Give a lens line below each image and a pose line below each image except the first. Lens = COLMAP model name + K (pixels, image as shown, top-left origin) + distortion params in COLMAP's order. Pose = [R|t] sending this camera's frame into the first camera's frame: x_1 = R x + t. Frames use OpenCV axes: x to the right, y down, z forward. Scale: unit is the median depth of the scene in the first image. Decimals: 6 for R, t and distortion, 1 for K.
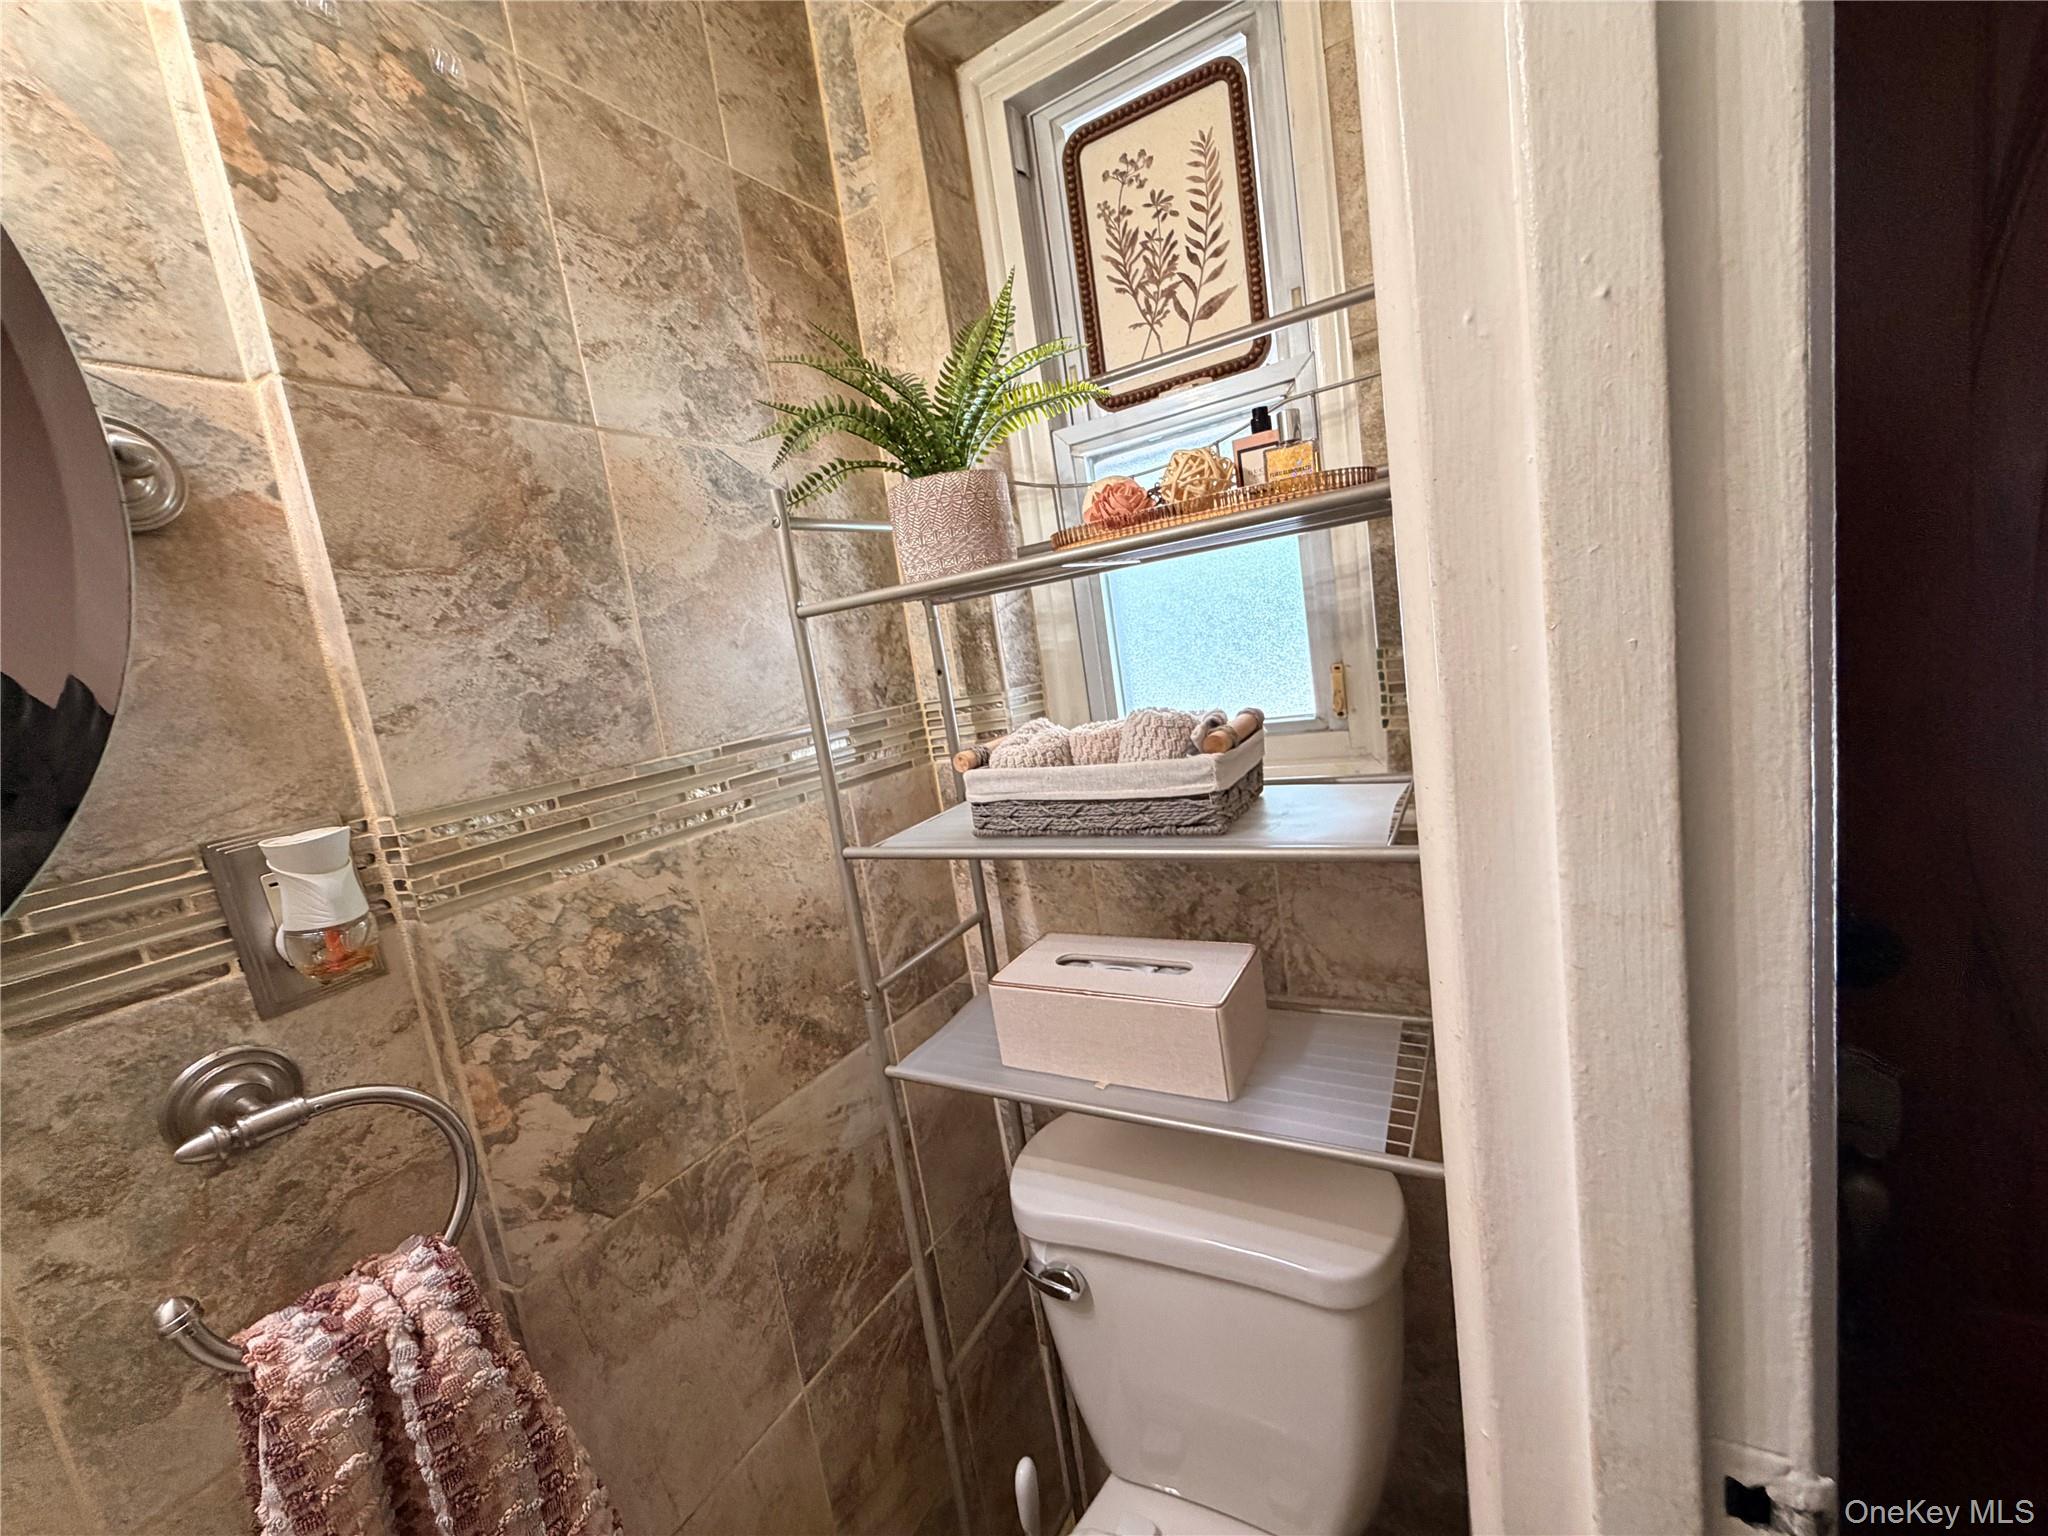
lens RADIAL K [[819.8, 0, 1021.7], [0, 819.8, 768.8], [0, 0, 1]] dist [0.000276, -0.000102]
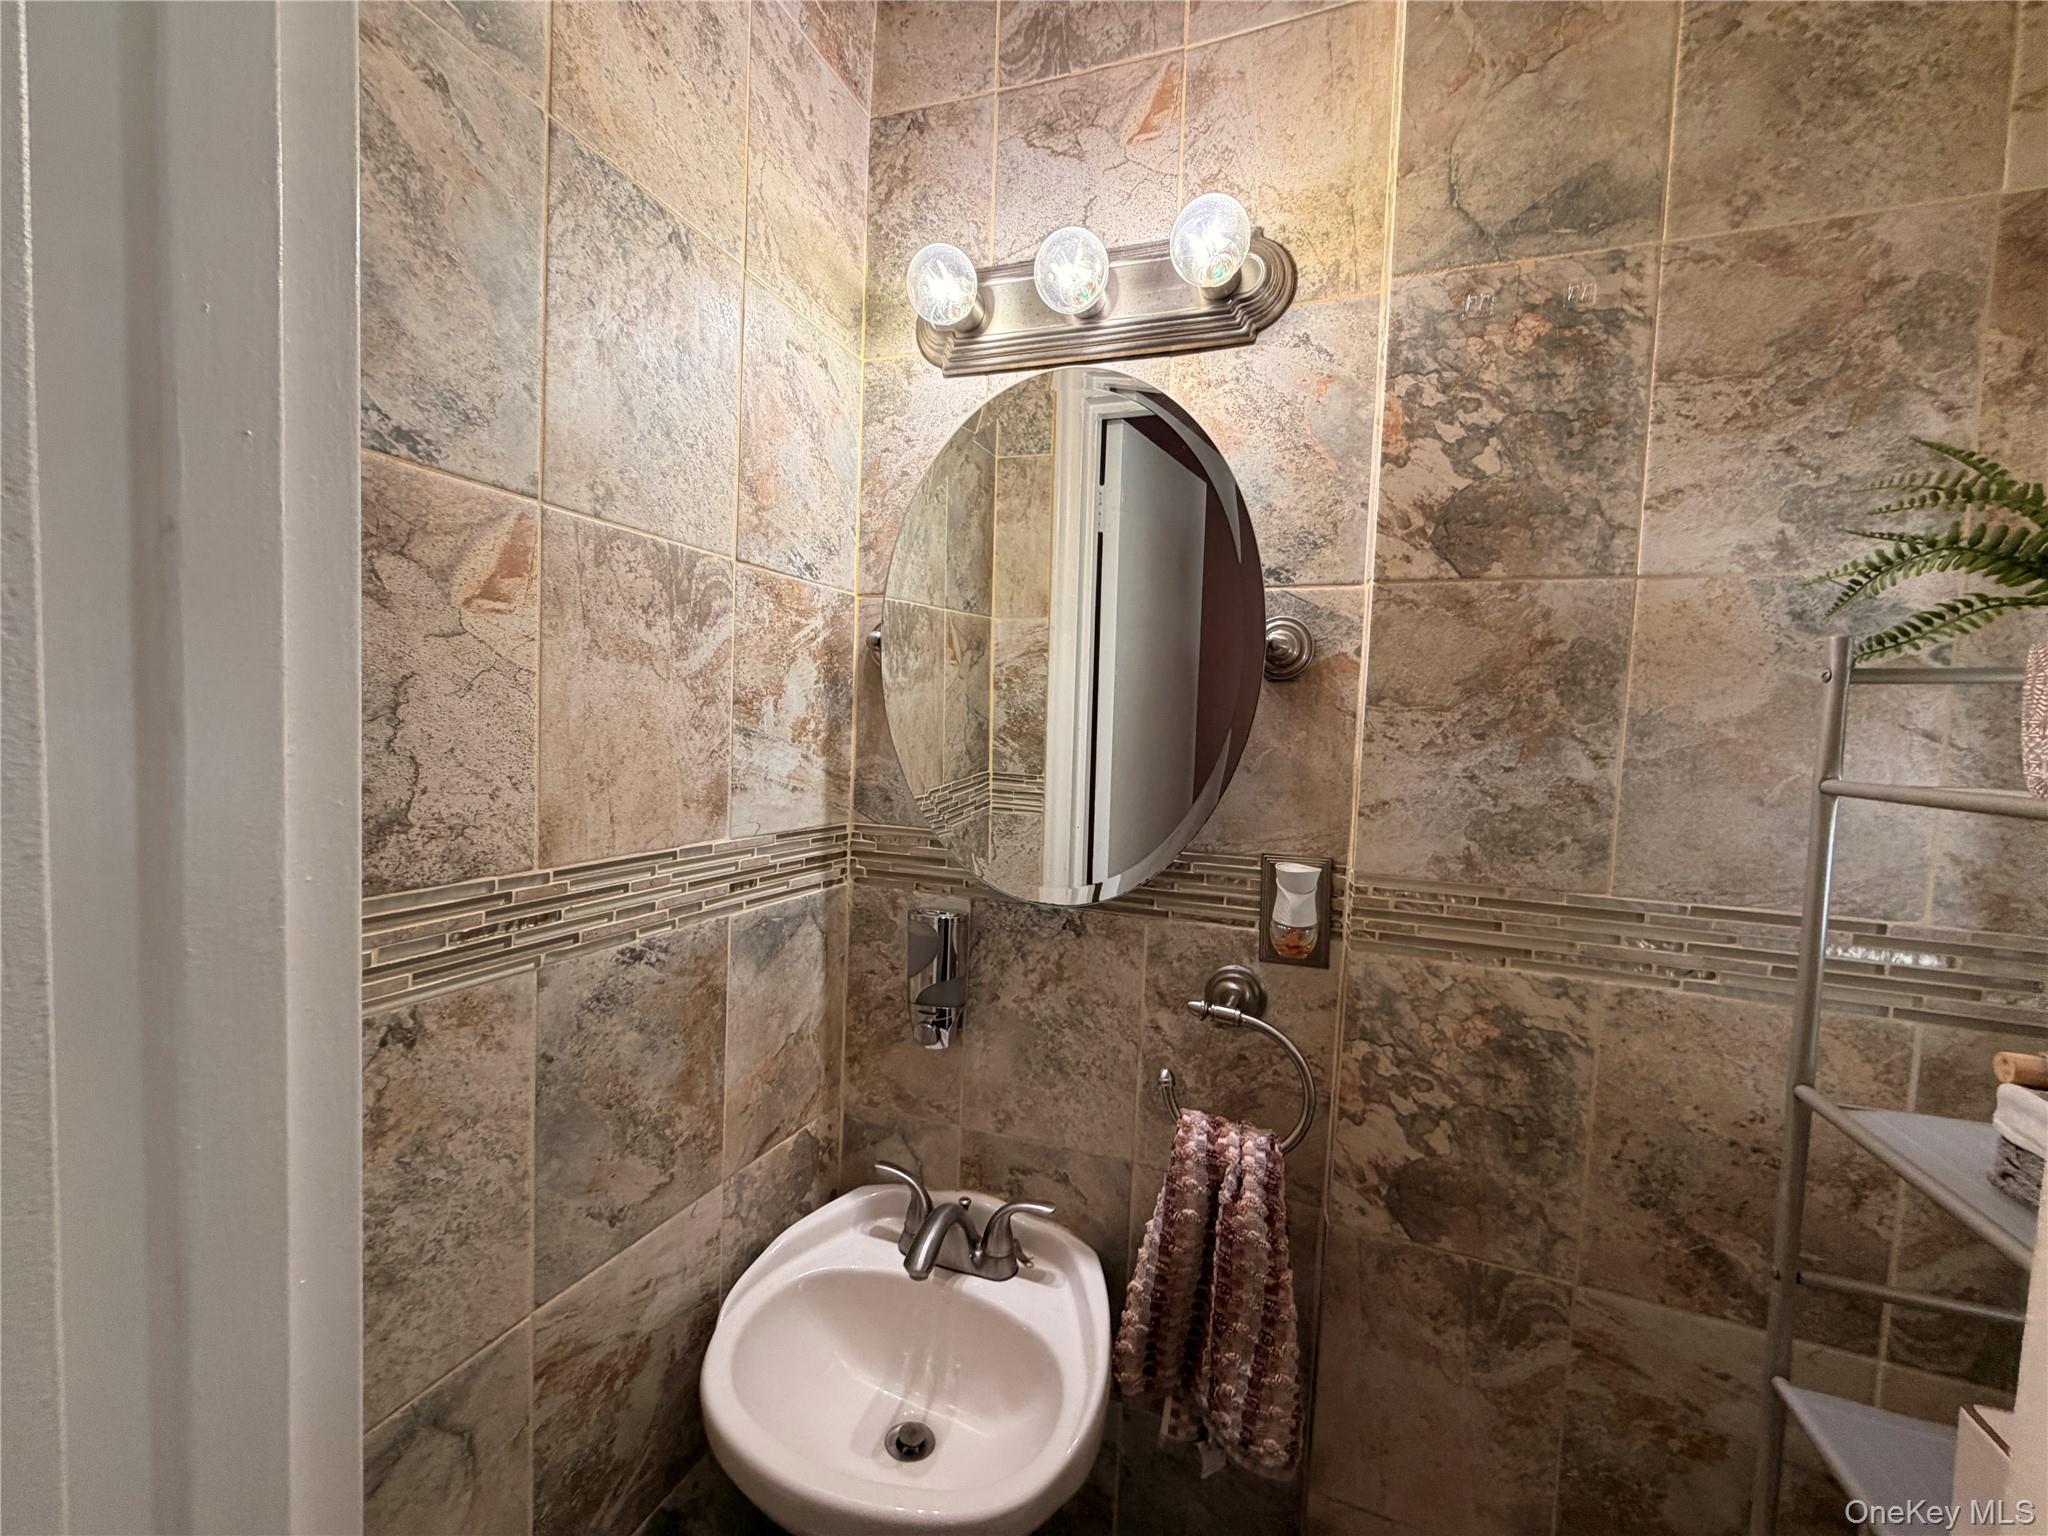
lens RADIAL K [[819.8, 0, 1026.7], [0, 819.8, 767.8], [0, 0, 1]] dist [0.000276, -0.000102]
pose [[0.160490, 0.210070, -0.964424, 0.454888], [-0.209972, 0.961991, 0.174598, -0.224681], [0.964445, 0.174481, 0.198499, 0.100633]]
